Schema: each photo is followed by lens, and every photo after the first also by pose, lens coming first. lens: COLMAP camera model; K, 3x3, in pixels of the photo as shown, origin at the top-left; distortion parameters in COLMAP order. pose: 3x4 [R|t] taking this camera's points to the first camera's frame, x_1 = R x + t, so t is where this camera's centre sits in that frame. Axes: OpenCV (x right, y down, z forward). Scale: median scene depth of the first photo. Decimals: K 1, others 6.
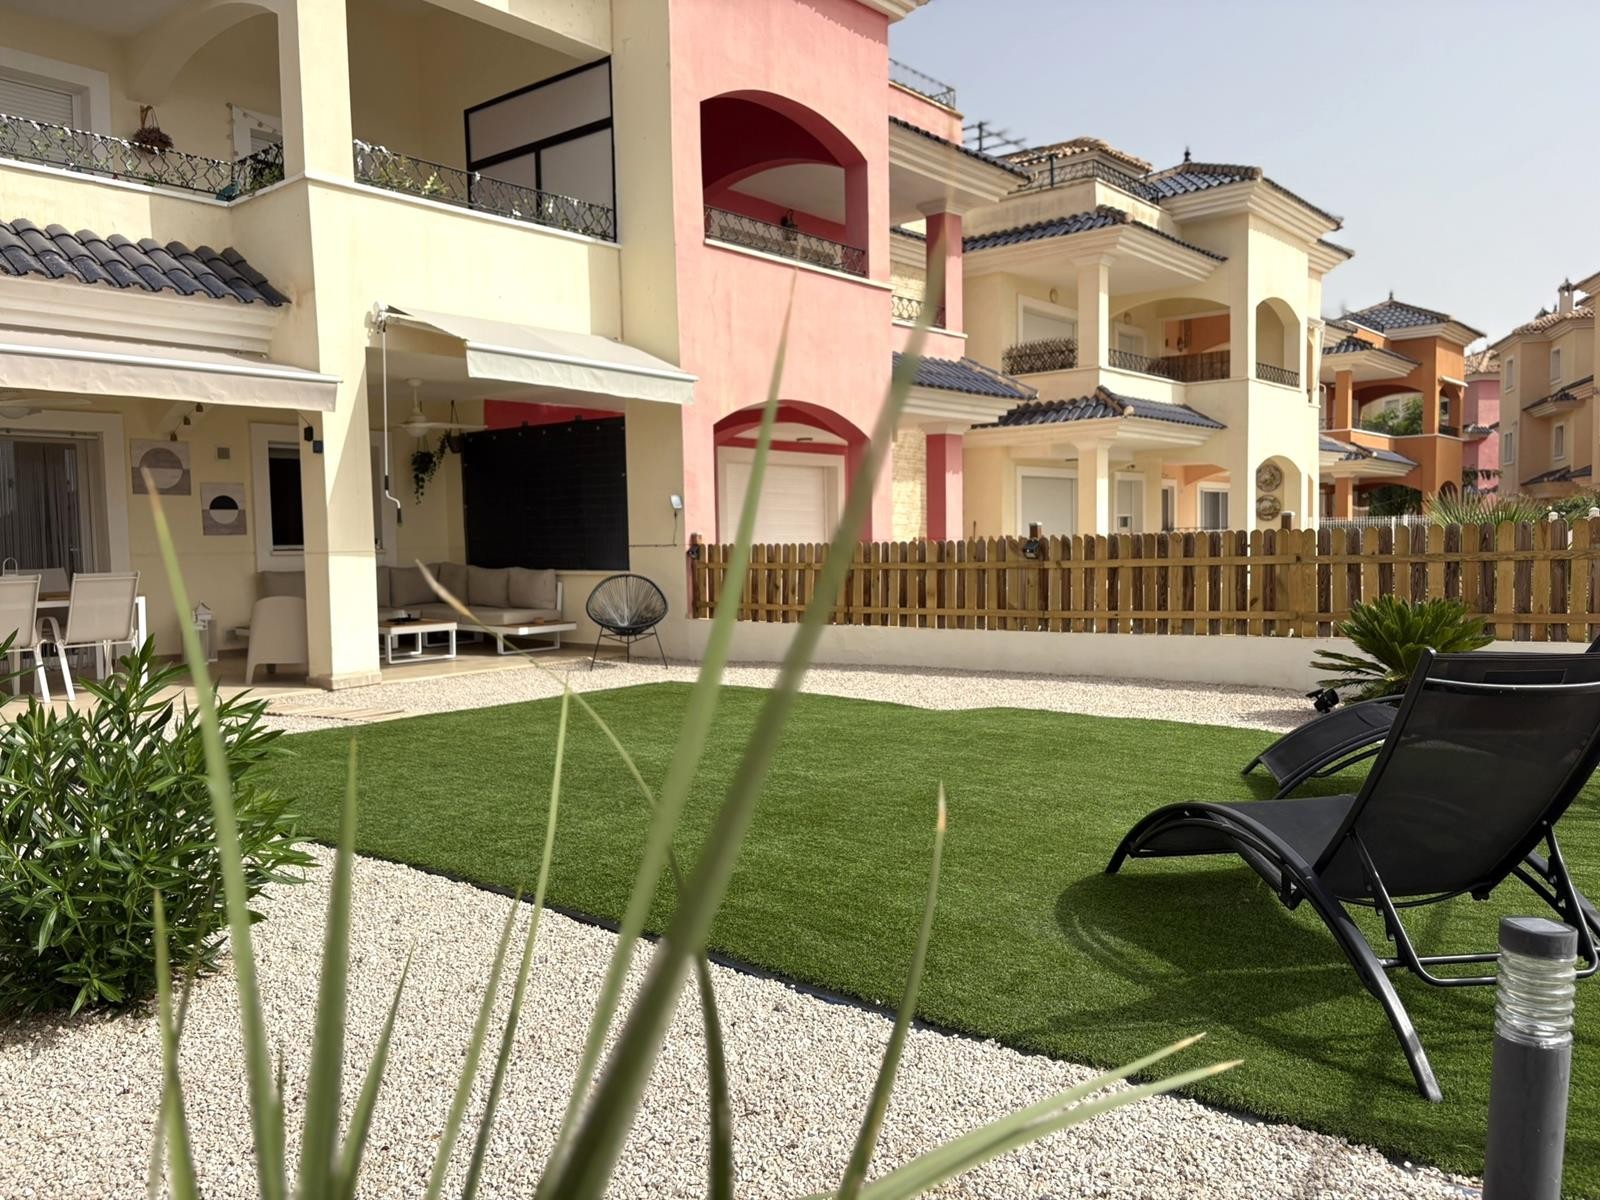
lens RADIAL K [[1214.4, 0, 806.5], [0, 1214.4, 612.4], [0, 0, 1]] dist [0.052333, -0.060019]
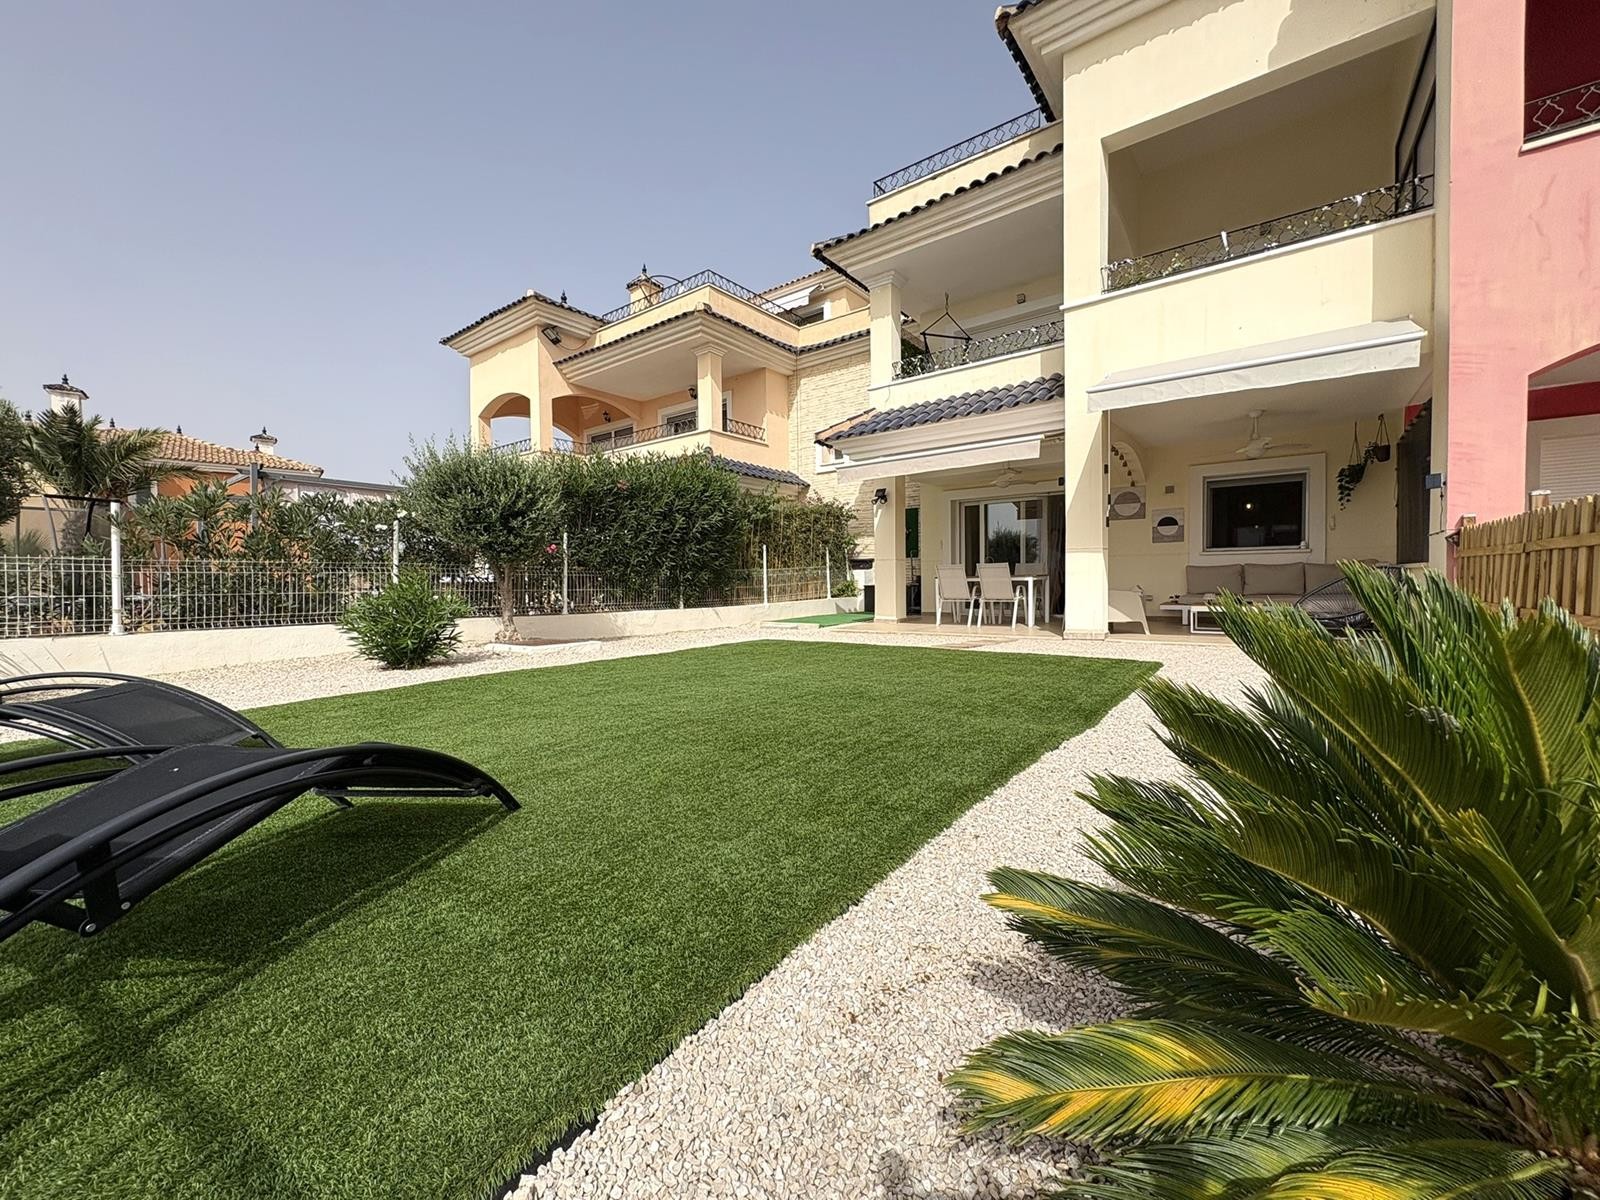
lens RADIAL K [[639.1, 0, 798.5], [0, 639.1, 595.4], [0, 0, 1]] dist [-0.001192, -0.000075]
pose [[0.044887, 0.042419, -0.998091, 0.330845], [-0.047106, 0.998077, 0.040300, -0.007317], [0.997881, 0.045207, 0.046799, 0.529259]]
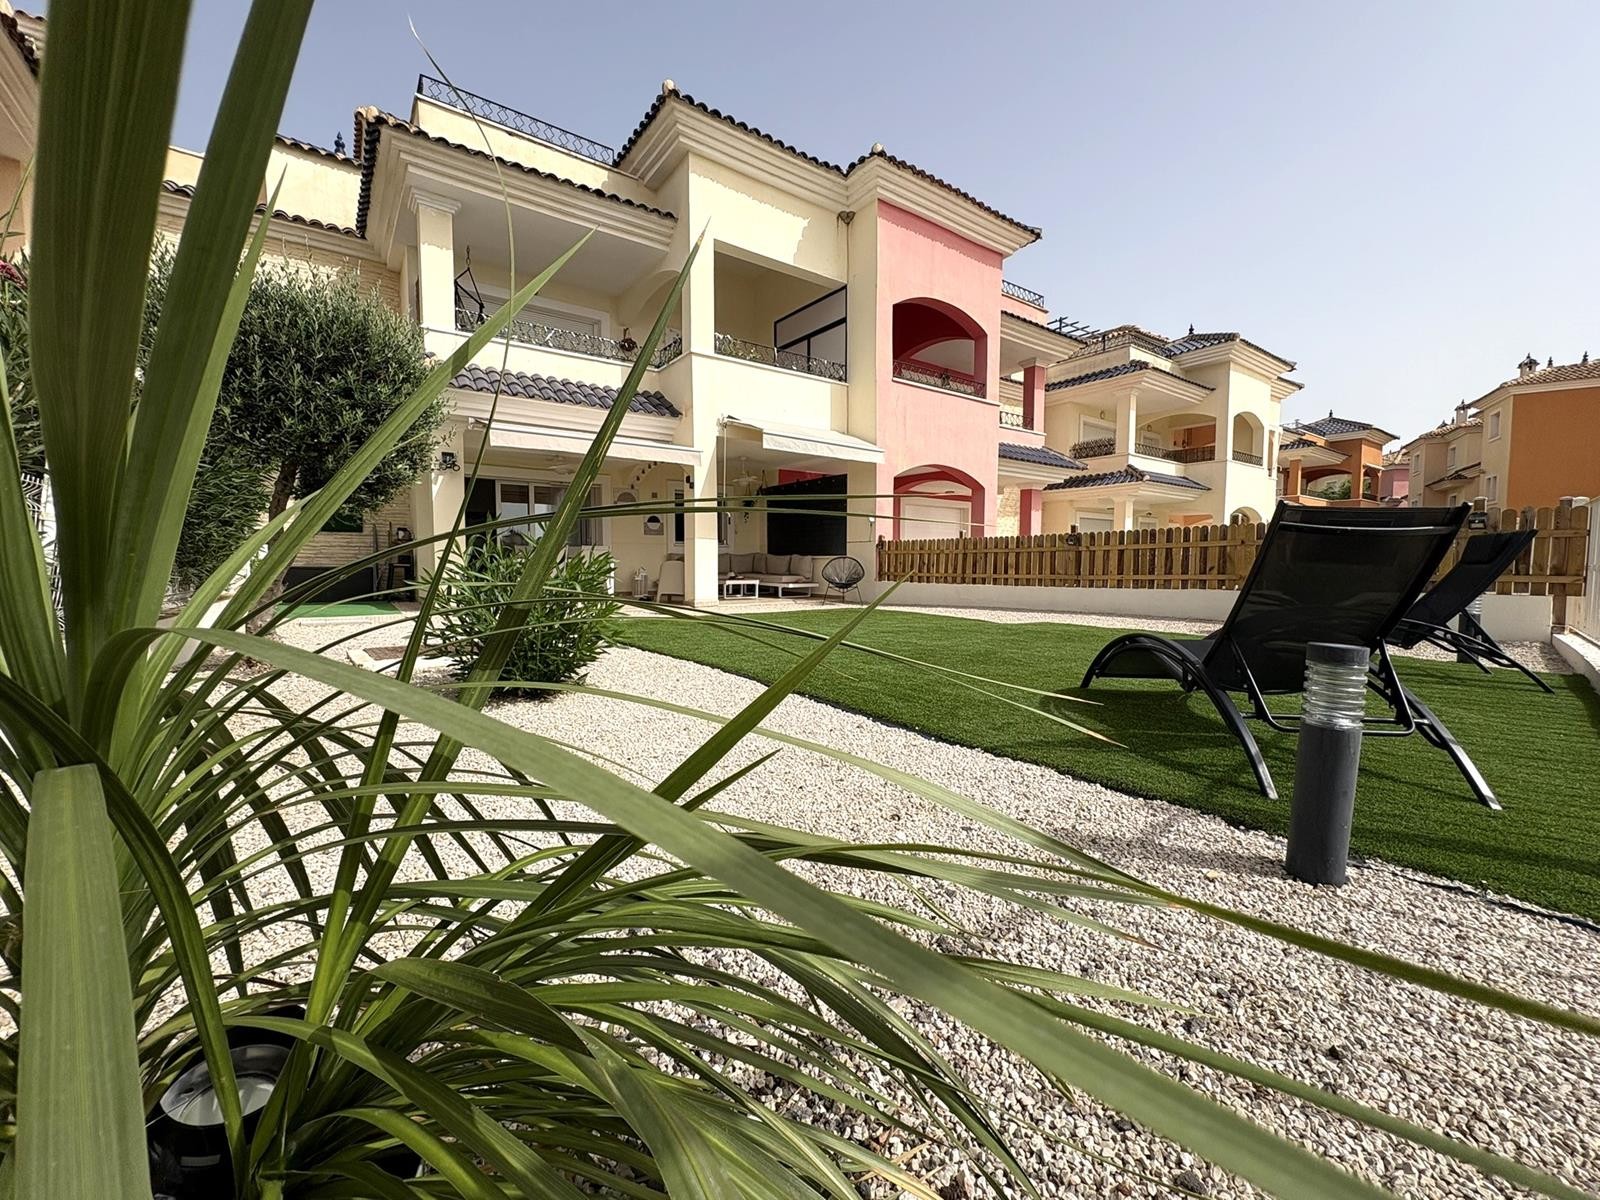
lens RADIAL K [[639.1, 0, 798.1], [0, 639.1, 600.0], [0, 0, 1]] dist [-0.001192, -0.000075]
pose [[0.968803, 0.034918, -0.245360, 0.027930], [-0.035307, 0.999373, 0.002815, 0.035806], [0.245304, 0.005936, 0.969428, 0.021750]]
